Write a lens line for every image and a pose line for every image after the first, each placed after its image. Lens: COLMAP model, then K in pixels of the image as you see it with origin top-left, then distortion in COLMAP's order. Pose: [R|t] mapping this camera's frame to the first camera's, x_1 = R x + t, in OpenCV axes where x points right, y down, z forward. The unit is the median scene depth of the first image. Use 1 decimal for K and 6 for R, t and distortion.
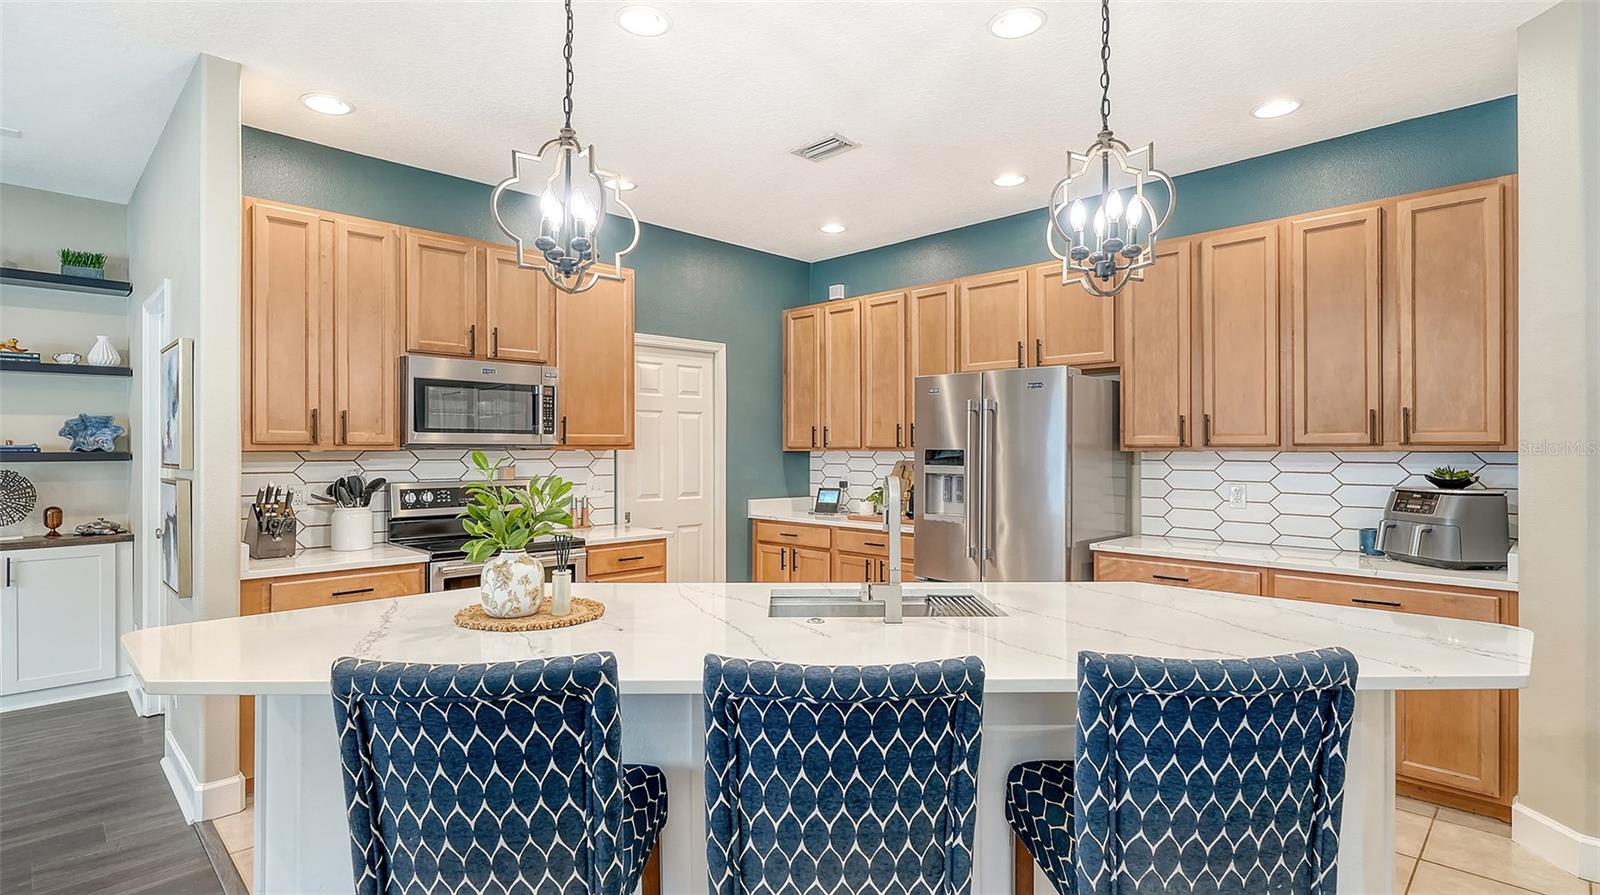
lens RADIAL K [[783.0, 0, 795.9], [0, 783.0, 452.4], [0, 0, 1]] dist [-0.000747, -0.001177]
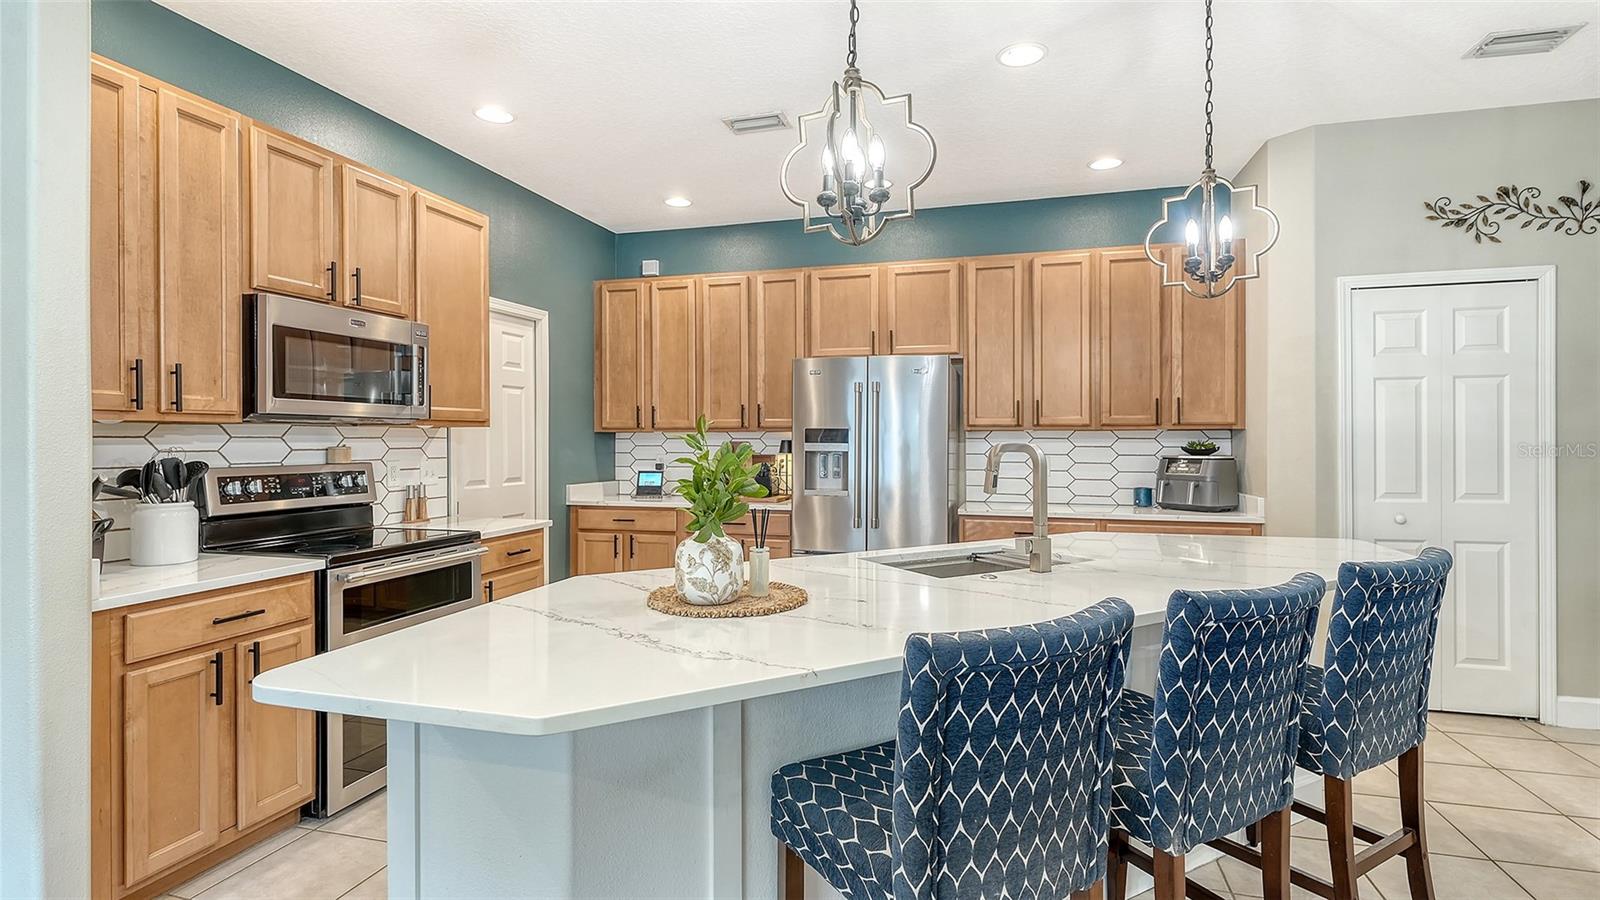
lens RADIAL K [[783.0, 0, 796.1], [0, 783.0, 439.5], [0, 0, 1]] dist [-0.000747, -0.001177]
pose [[0.871295, -0.000220, 0.490760, -0.385688], [0.002147, 0.999992, -0.003363, 0.015955], [-0.490756, 0.003984, 0.871288, 0.101943]]
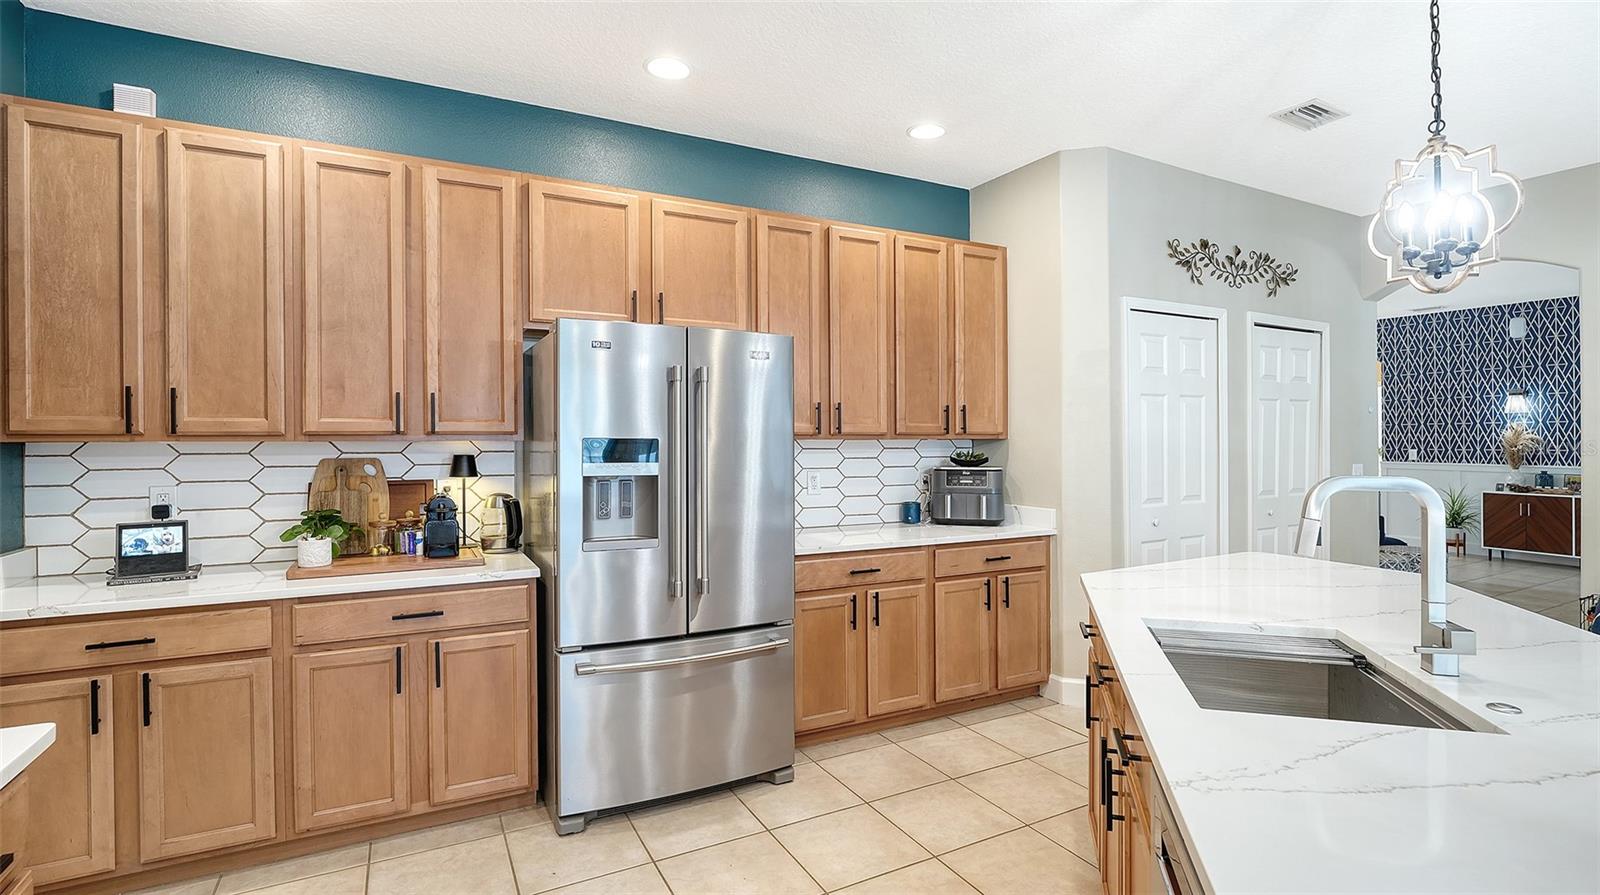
lens RADIAL K [[749.3, 0, 814.0], [0, 749.3, 441.9], [0, 0, 1]] dist [-0.010909, -0.000589]
pose [[0.276833, -0.004728, 0.960907, -0.378065], [0.004339, 0.999984, 0.003671, -0.001790], [-0.960908, 0.003153, 0.276849, 0.710121]]
